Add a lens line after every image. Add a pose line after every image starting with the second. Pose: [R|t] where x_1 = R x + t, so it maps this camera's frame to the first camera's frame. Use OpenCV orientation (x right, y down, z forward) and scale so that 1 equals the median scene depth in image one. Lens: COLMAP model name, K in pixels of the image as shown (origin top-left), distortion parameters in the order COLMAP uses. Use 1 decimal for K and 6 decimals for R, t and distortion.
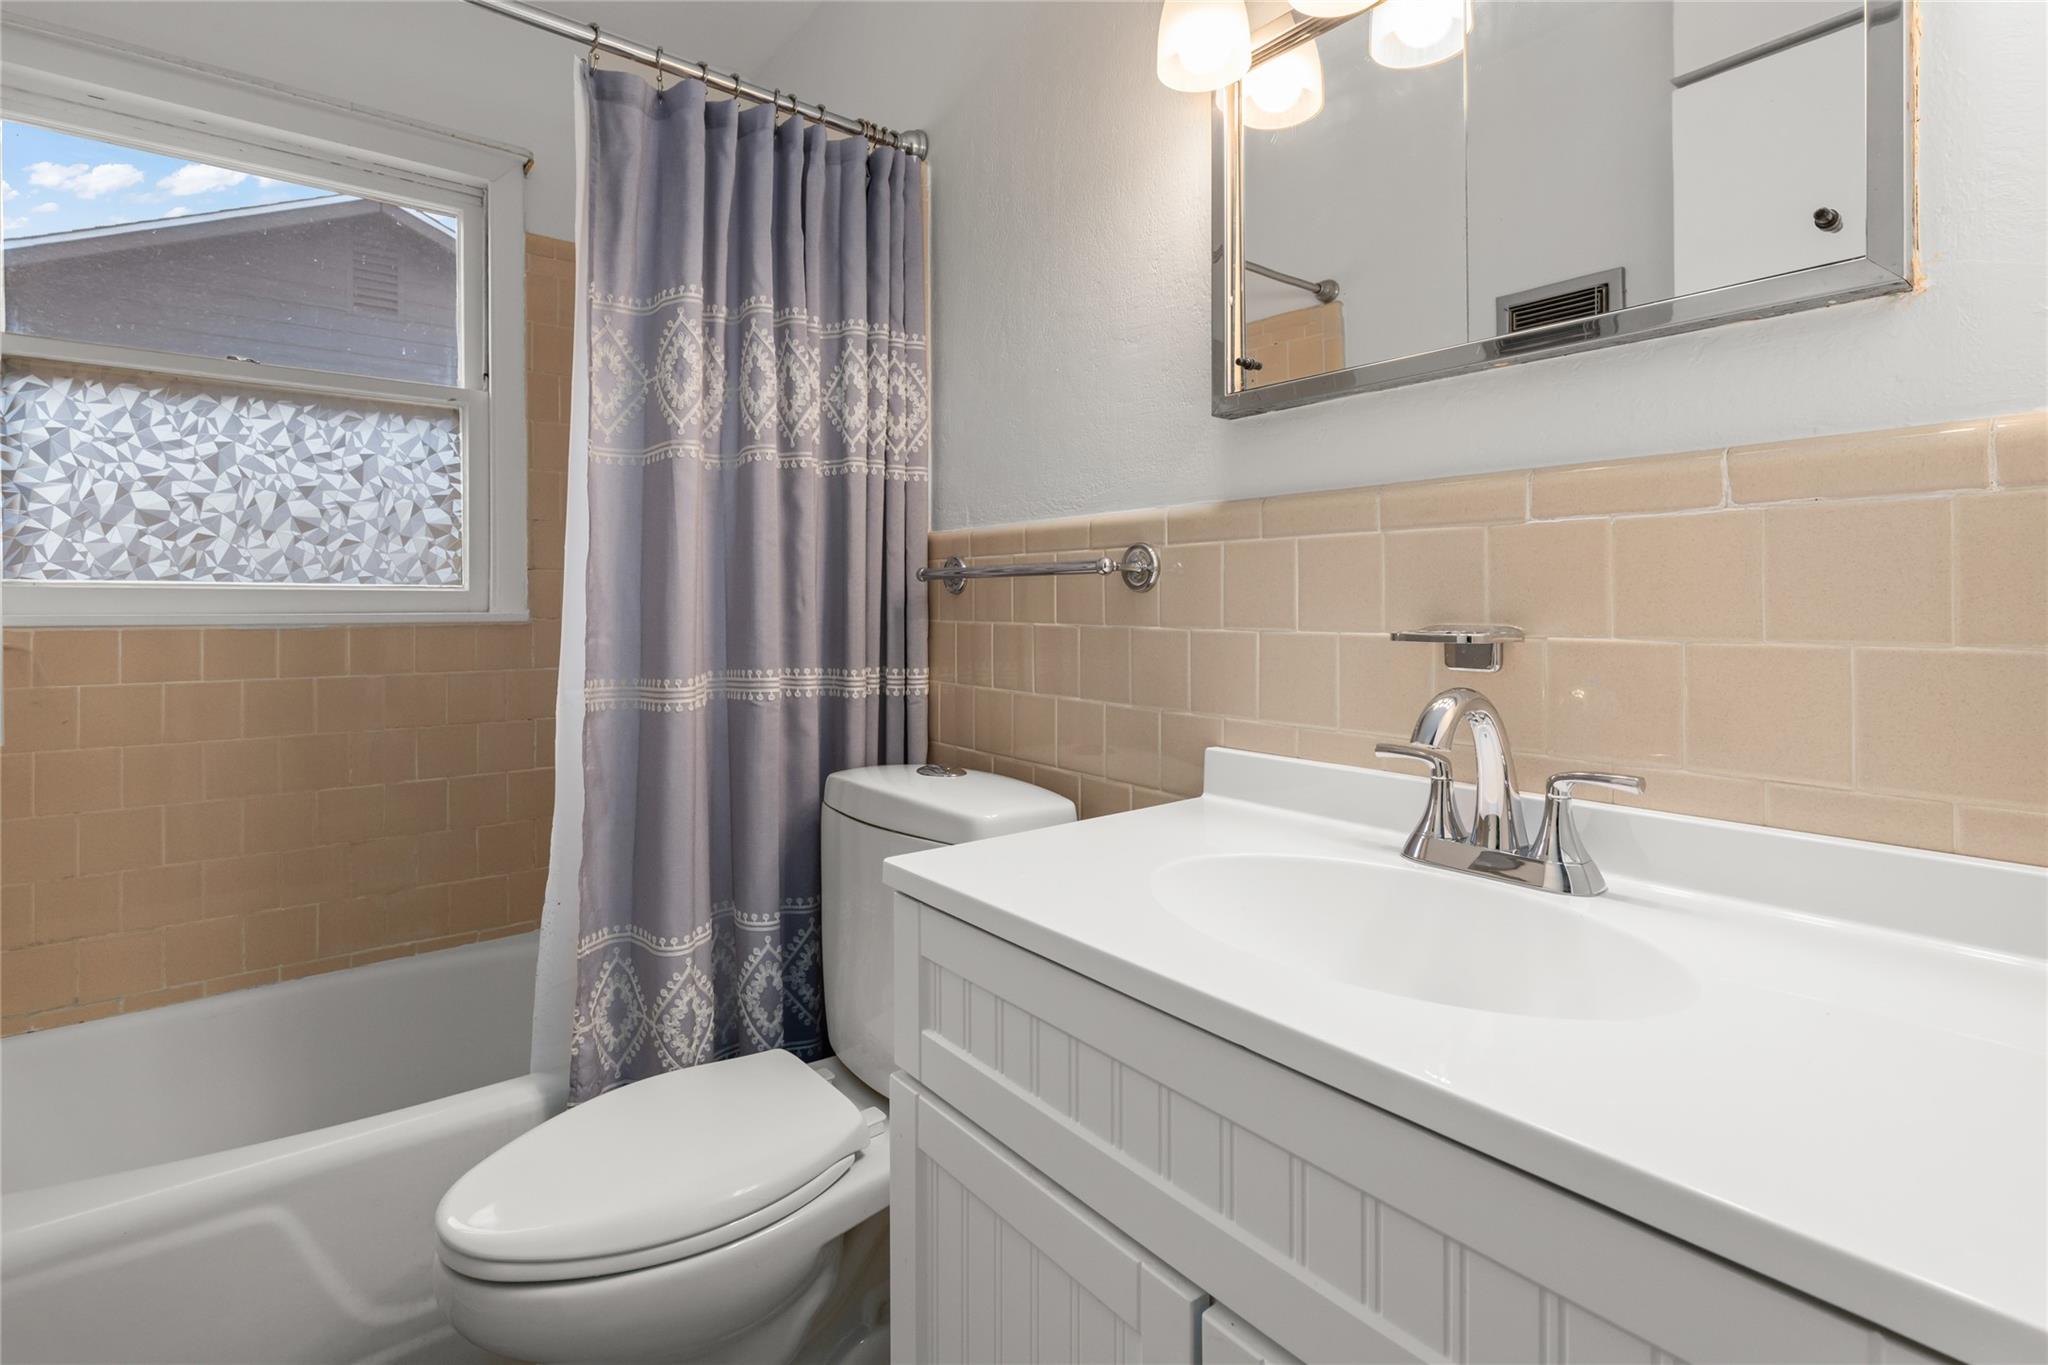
lens RADIAL K [[955.6, 0, 1011.3], [0, 955.6, 590.0], [0, 0, 1]] dist [0.001299, -0.000108]
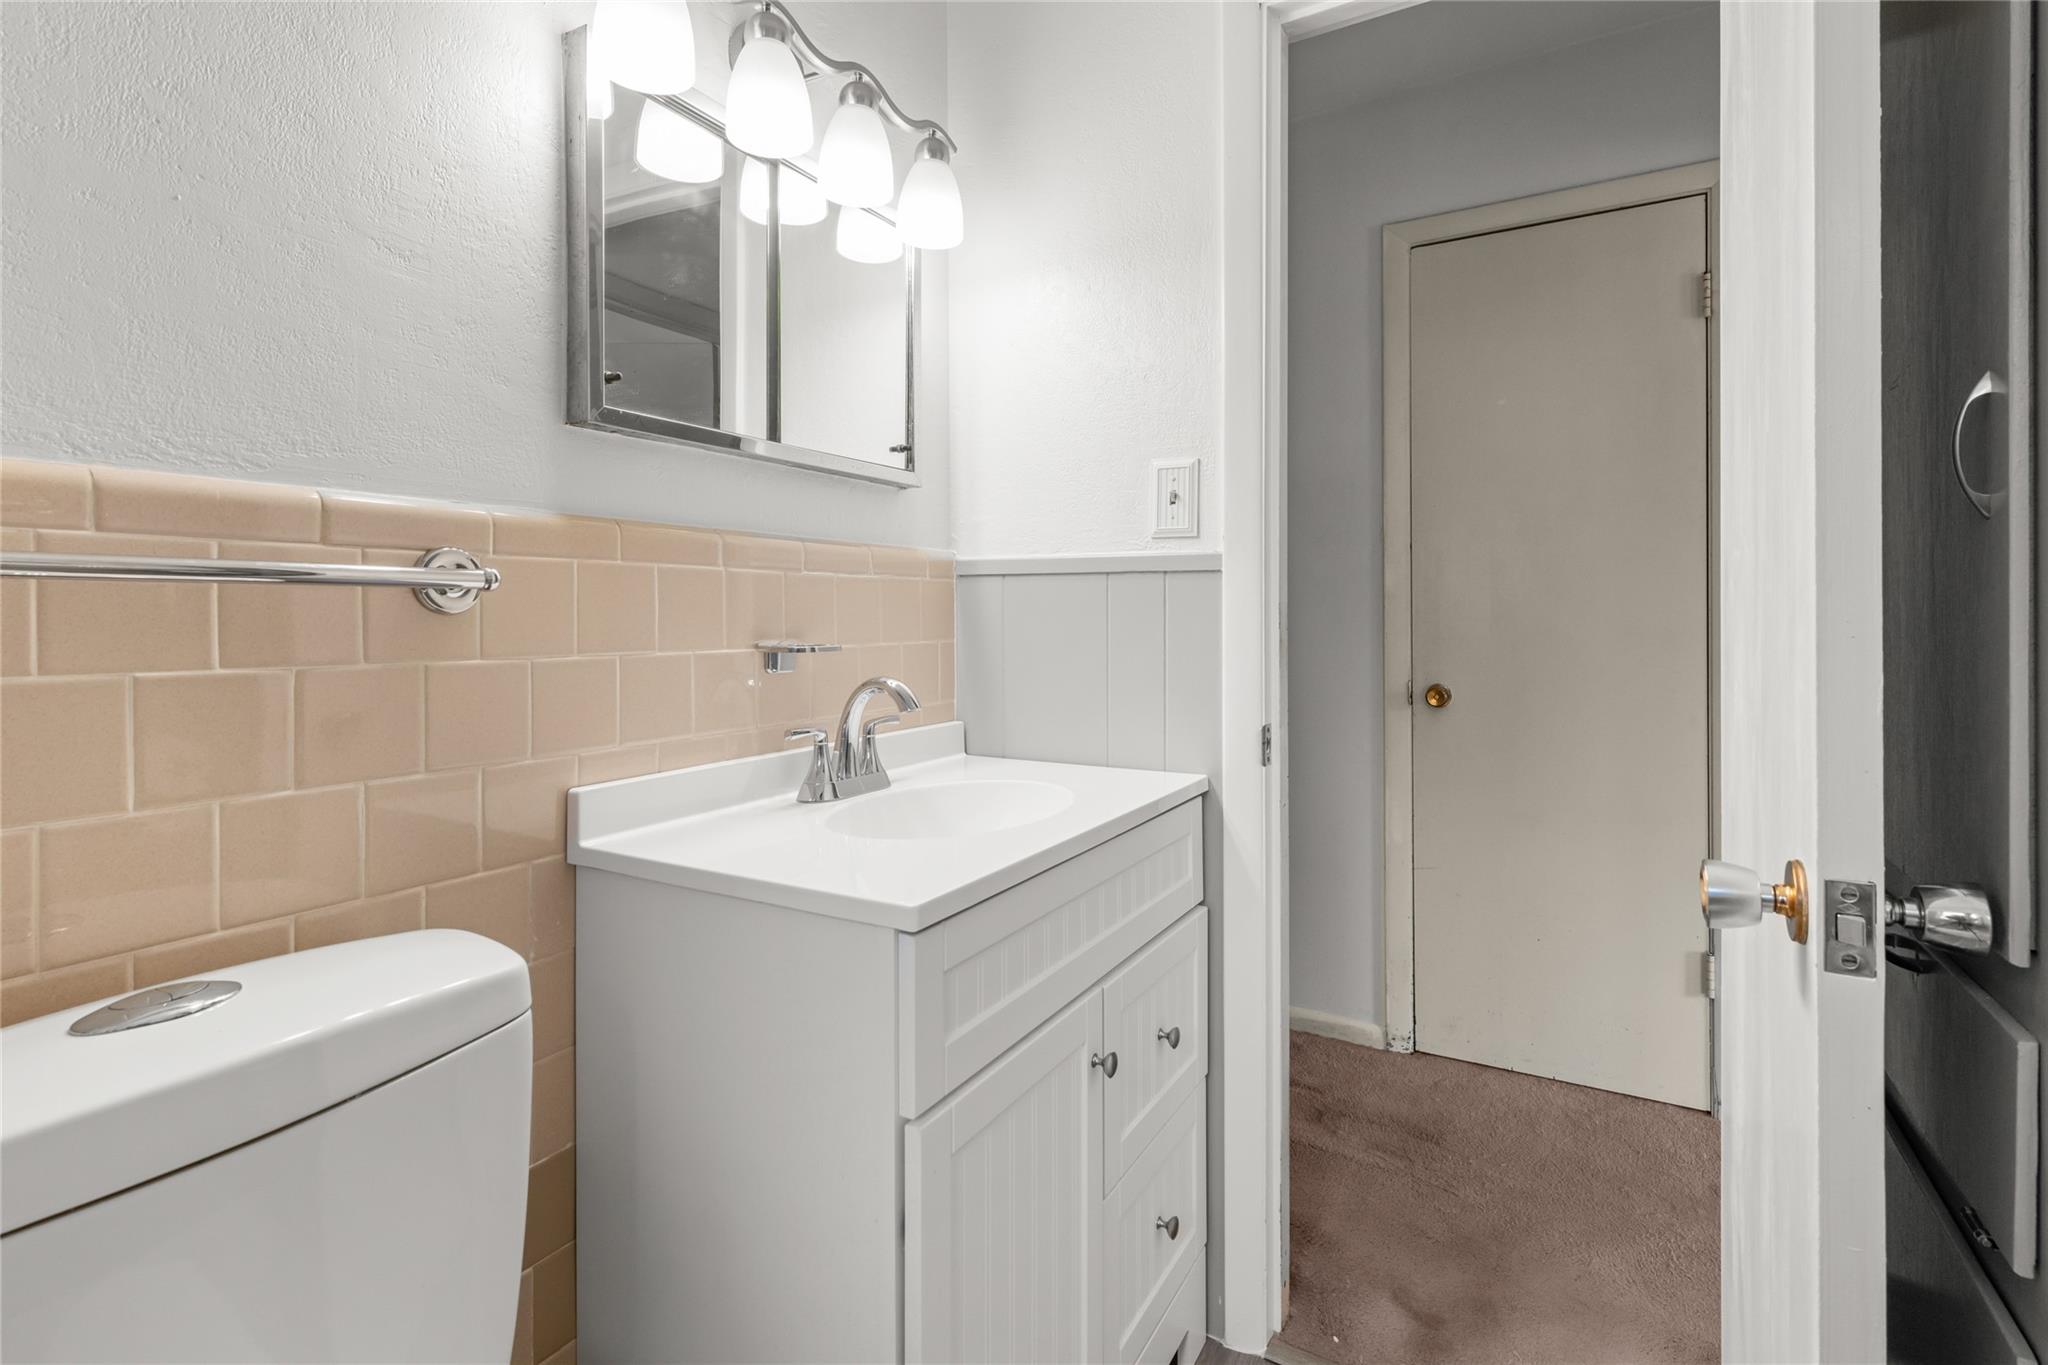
lens RADIAL K [[955.6, 0, 1017.4], [0, 955.6, 629.3], [0, 0, 1]] dist [0.001299, -0.000108]
pose [[-0.365174, -0.001172, 0.930938, -0.804411], [-0.000078, 0.999999, 0.001228, 0.014926], [-0.930939, 0.000376, -0.365174, 0.979241]]
